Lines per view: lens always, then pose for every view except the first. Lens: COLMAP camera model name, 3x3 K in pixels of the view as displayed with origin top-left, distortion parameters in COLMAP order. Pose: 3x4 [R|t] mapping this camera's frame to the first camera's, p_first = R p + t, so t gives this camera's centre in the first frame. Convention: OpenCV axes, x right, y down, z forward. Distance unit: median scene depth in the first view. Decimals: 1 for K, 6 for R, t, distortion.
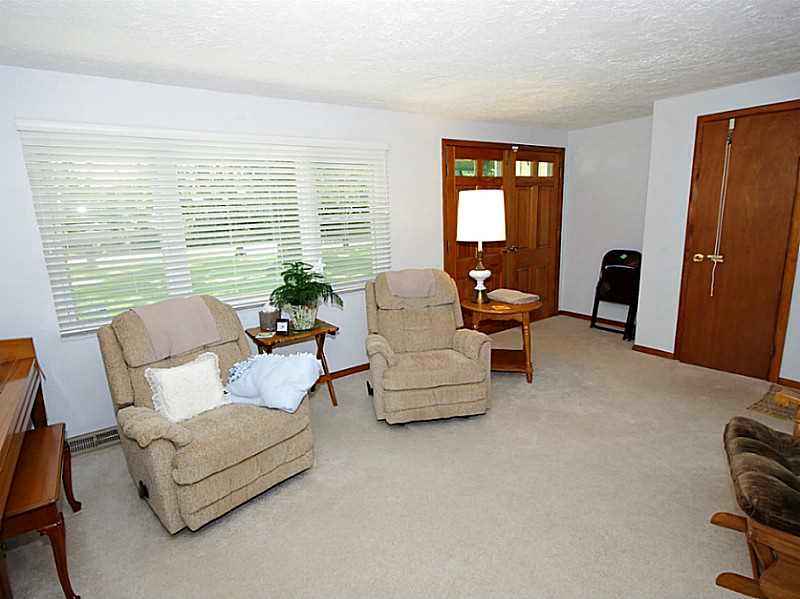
lens RADIAL K [[416.1, 0, 400.0], [0, 416.1, 299.5], [0, 0, 1]] dist [-0.002725, -0.000534]
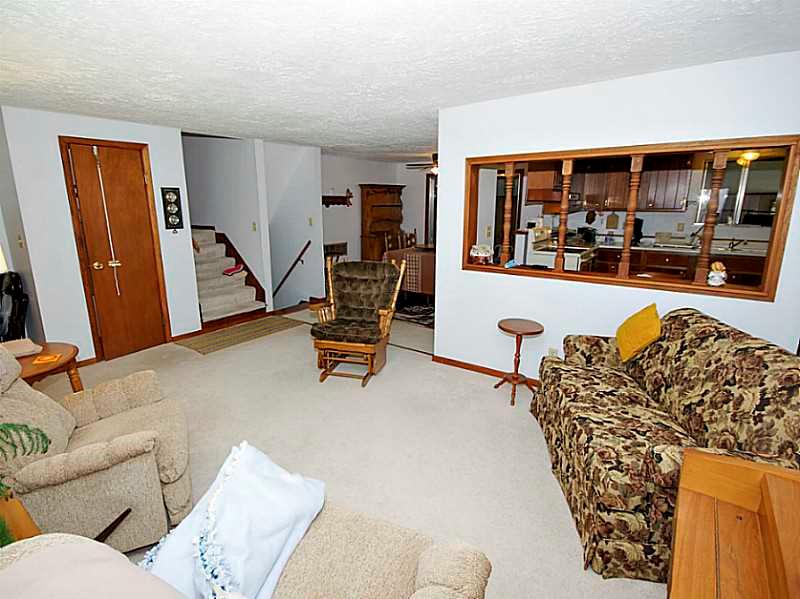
lens RADIAL K [[416.1, 0, 400.0], [0, 416.1, 299.5], [0, 0, 1]] dist [-0.002725, -0.000534]
pose [[-0.303644, -0.183777, 0.934894, -0.624385], [0.220728, 0.940960, 0.256660, -0.126897], [-0.926866, 0.284290, -0.245152, 0.572839]]
